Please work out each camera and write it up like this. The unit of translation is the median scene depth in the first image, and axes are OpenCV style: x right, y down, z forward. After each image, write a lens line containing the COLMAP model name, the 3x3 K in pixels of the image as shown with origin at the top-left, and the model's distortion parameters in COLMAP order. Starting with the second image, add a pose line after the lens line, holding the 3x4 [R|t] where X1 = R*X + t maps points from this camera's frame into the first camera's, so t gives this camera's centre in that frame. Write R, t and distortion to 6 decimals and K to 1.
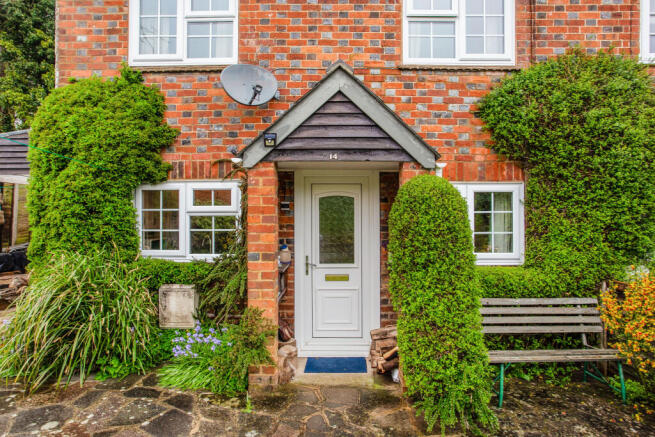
lens RADIAL K [[356.9, 0, 339.0], [0, 356.9, 198.7], [0, 0, 1]] dist [-0.018295, 0.001586]
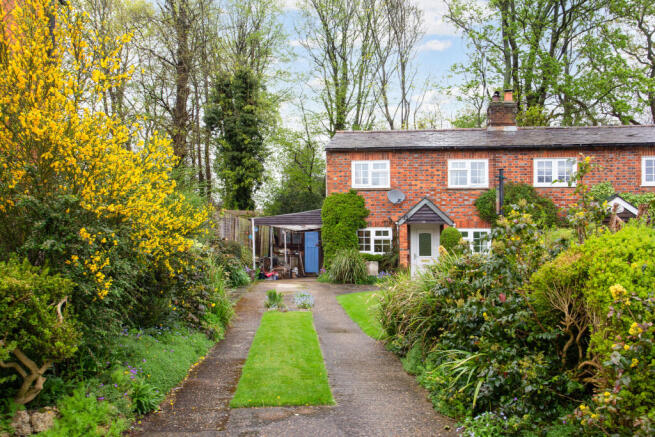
lens RADIAL K [[450.4, 0, 327.5], [0, 450.4, 218.5], [0, 0, 1]] dist [0.004200, 0.005230]
pose [[0.976797, -0.004269, -0.214123, 0.005417], [-0.004073, 0.999250, -0.038505, 0.019912], [0.214126, 0.038484, 0.976048, -2.811686]]
